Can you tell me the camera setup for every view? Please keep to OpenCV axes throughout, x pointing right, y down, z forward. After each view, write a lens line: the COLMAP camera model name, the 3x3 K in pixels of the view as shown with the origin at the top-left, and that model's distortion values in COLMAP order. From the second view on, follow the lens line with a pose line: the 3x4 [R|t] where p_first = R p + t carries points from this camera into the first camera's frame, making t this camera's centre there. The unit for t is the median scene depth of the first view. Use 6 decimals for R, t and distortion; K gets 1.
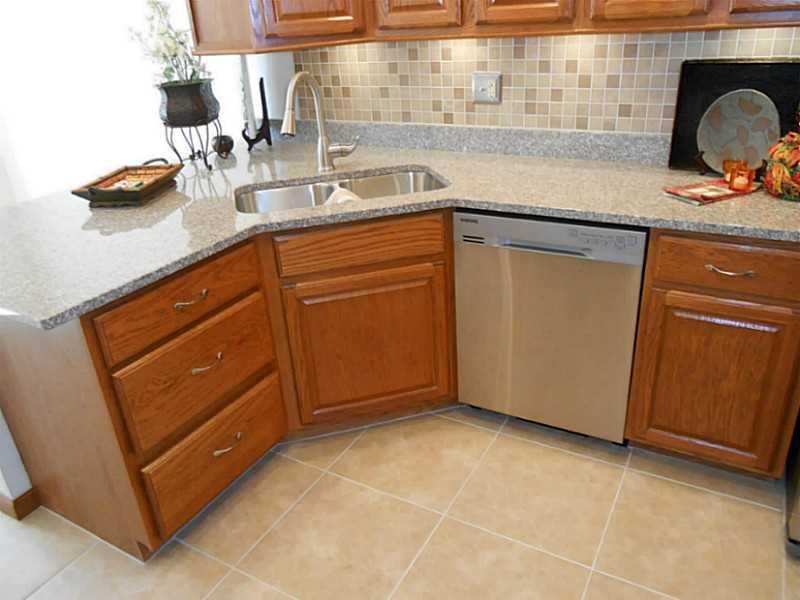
lens RADIAL K [[623.7, 0, 401.2], [0, 623.7, 293.7], [0, 0, 1]] dist [-0.011457, 0.016690]
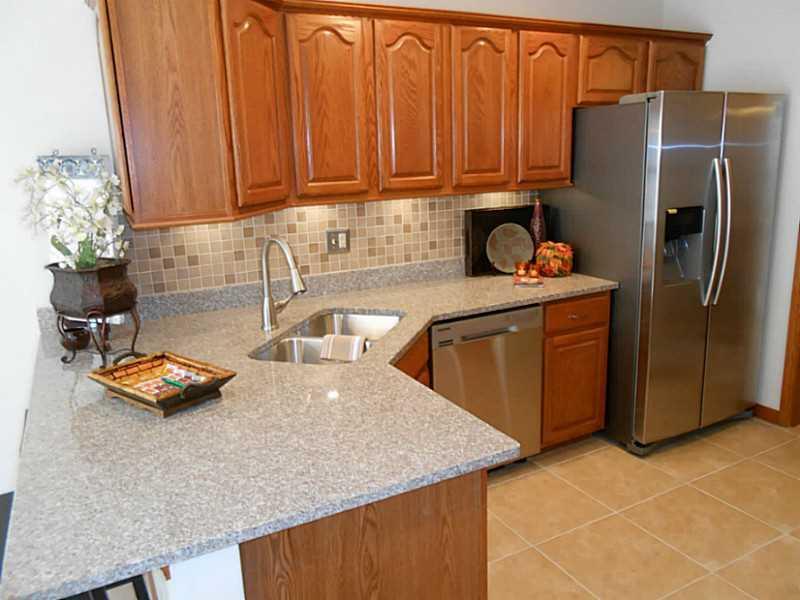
lens RADIAL K [[623.7, 0, 404.2], [0, 623.7, 303.1], [0, 0, 1]] dist [-0.011457, 0.016690]
pose [[0.525284, -0.158243, 0.836084, -0.888022], [0.358765, 0.932142, -0.048977, -0.117459], [-0.771599, 0.325685, 0.546411, 0.290967]]
